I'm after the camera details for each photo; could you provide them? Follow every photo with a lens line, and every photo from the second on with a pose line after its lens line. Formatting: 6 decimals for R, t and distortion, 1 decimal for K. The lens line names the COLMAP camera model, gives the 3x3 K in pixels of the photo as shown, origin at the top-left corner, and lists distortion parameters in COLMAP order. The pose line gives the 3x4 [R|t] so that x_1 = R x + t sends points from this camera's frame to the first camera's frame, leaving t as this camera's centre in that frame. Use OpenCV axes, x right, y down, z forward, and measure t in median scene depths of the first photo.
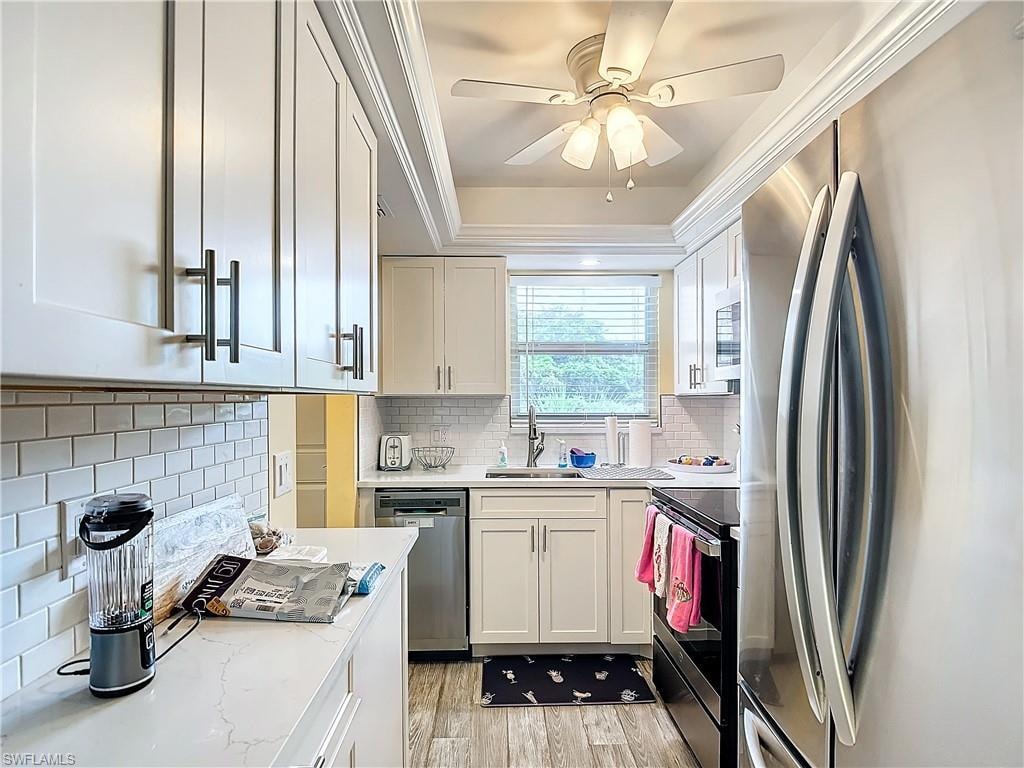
lens RADIAL K [[548.2, 0, 517.0], [0, 548.2, 393.6], [0, 0, 1]] dist [0.013134, -0.021113]
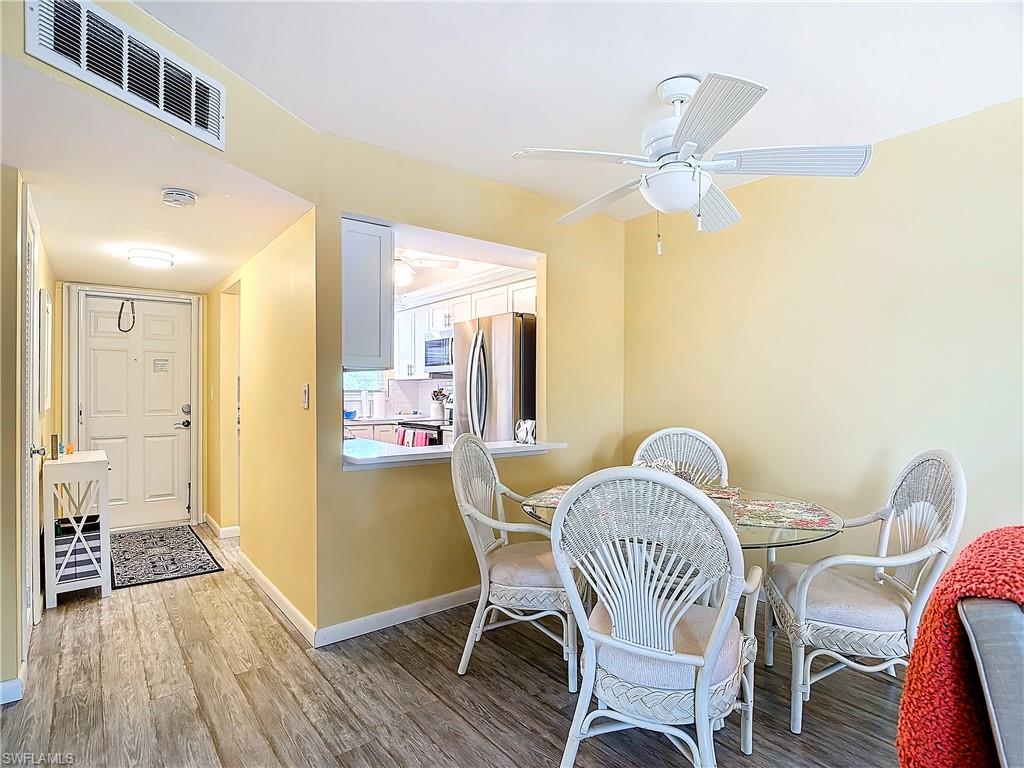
lens RADIAL K [[548.2, 0, 518.4], [0, 548.2, 385.5], [0, 0, 1]] dist [0.013134, -0.021113]
pose [[0.801544, 0.002424, 0.597931, -0.644133], [-0.004866, 0.999985, 0.002469, 0.020667], [-0.597916, -0.004888, 0.801544, -0.979904]]
